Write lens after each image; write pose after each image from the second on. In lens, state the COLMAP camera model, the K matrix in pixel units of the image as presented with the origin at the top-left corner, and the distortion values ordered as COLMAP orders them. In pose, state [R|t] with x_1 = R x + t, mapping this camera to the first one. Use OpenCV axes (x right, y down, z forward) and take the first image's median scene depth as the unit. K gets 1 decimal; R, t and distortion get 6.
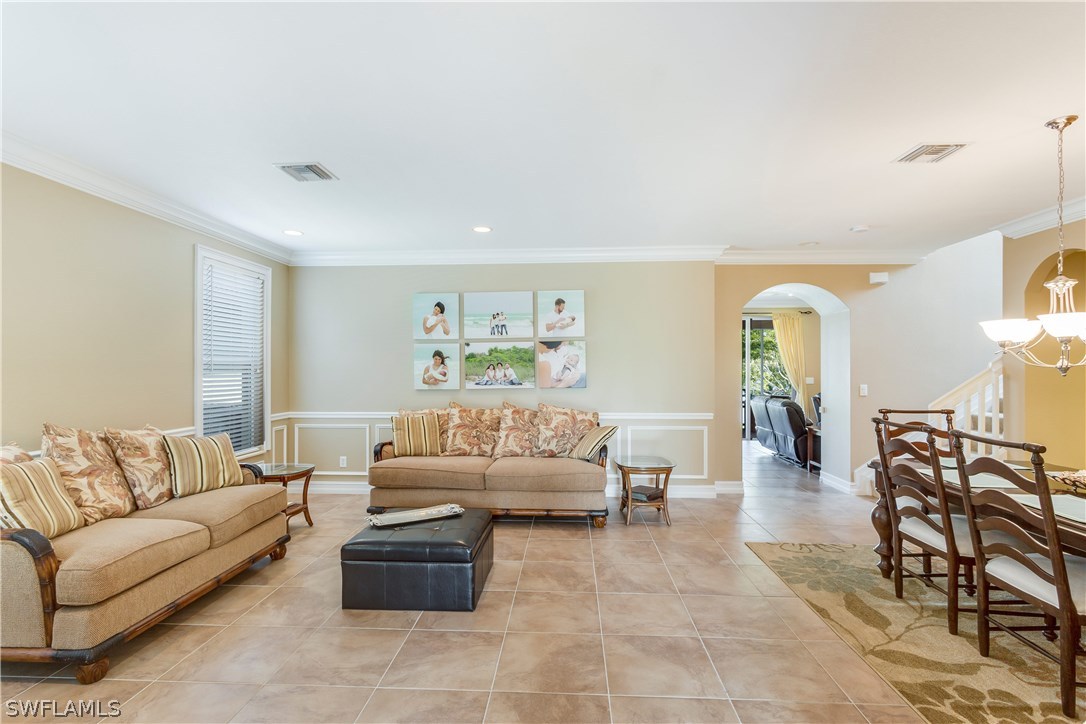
lens RADIAL K [[517.5, 0, 537.8], [0, 517.5, 350.9], [0, 0, 1]] dist [0.000044, -0.000519]
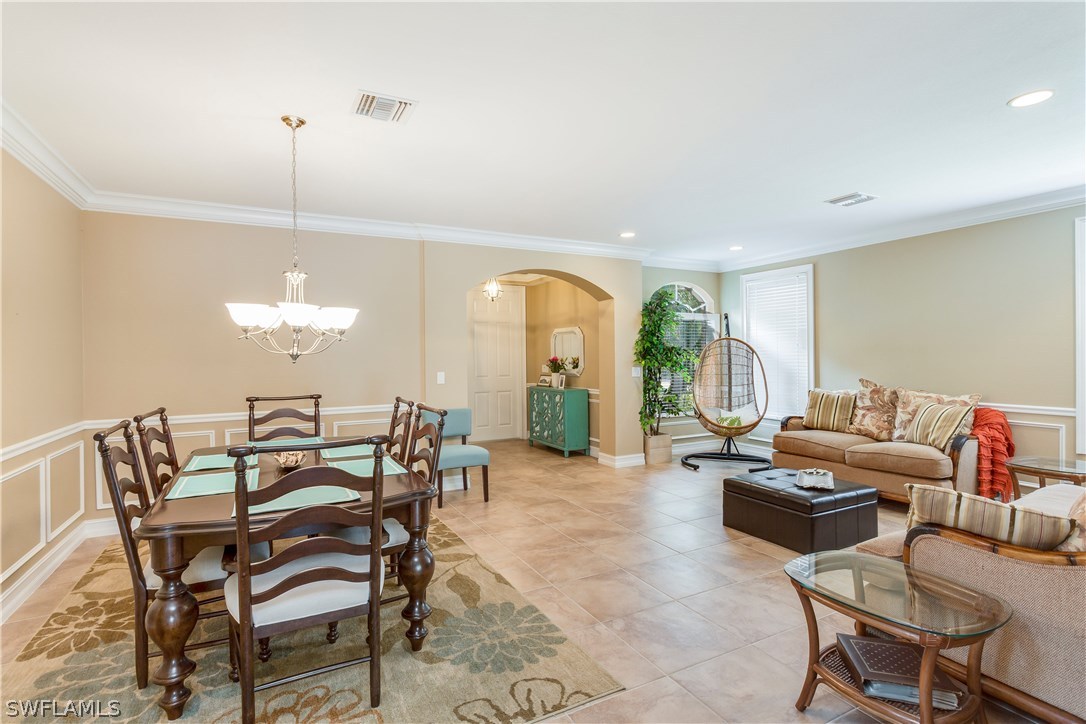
lens RADIAL K [[525.0, 0, 540.9], [0, 525.0, 364.8], [0, 0, 1]] dist [-0.000667, 0.001450]
pose [[-0.851994, 0.017426, -0.523261, 1.114293], [0.024952, 0.999662, -0.007336, 0.072715], [0.522956, -0.019307, -0.852141, 2.119925]]
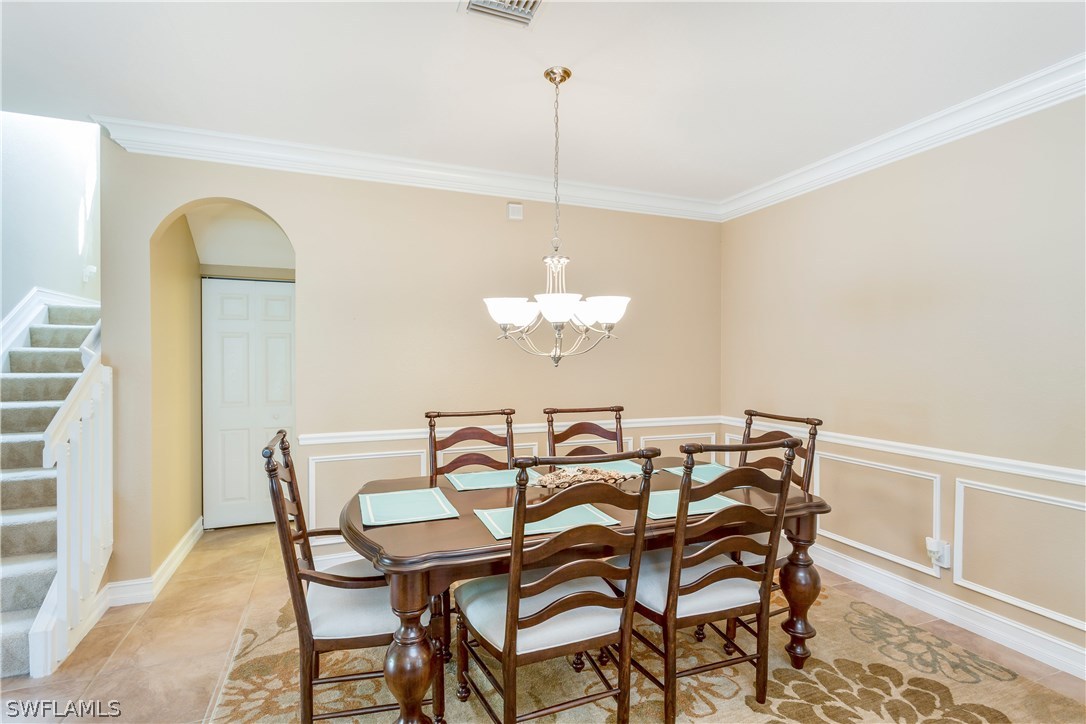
lens RADIAL K [[525.0, 0, 540.9], [0, 525.0, 364.8], [0, 0, 1]] dist [-0.000667, 0.001450]
pose [[-0.430644, -0.015884, 0.902382, 0.223214], [-0.032685, 0.999464, 0.001994, 0.045609], [-0.901930, -0.028635, -0.430932, 1.381538]]
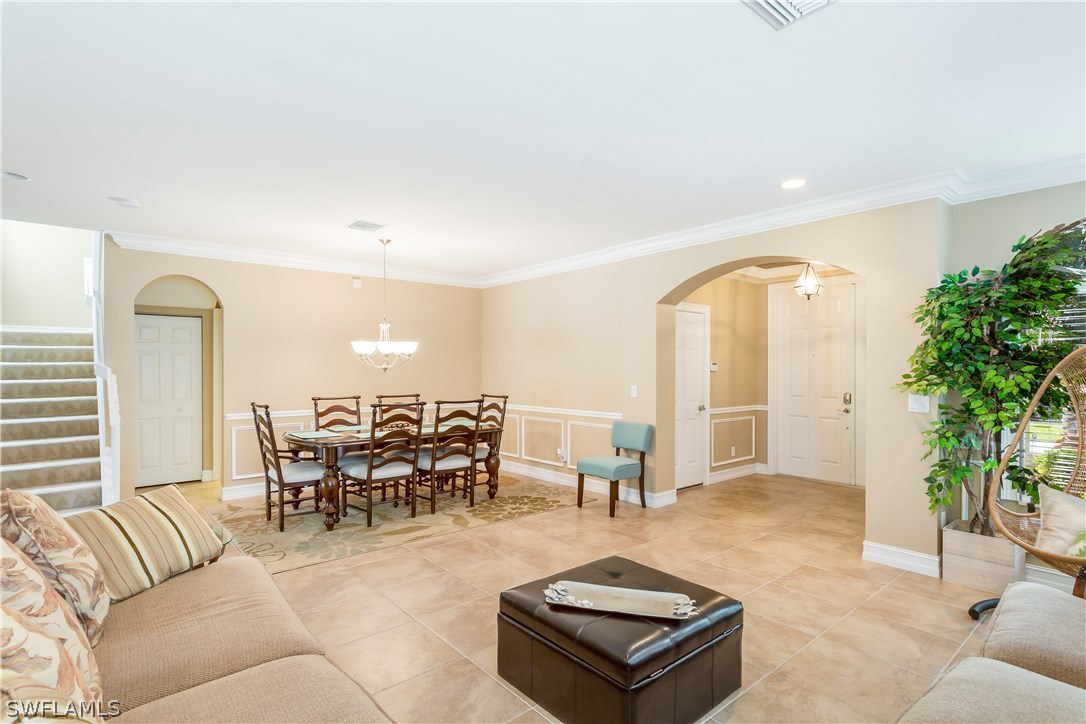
lens RADIAL K [[544.5, 0, 540.5], [0, 544.5, 374.6], [0, 0, 1]] dist [0.006276, 0.001245]
pose [[-0.696913, -0.010754, 0.717075, -0.817212], [-0.024702, 0.999654, -0.009015, 0.061091], [-0.716730, -0.023995, -0.696938, 1.957571]]
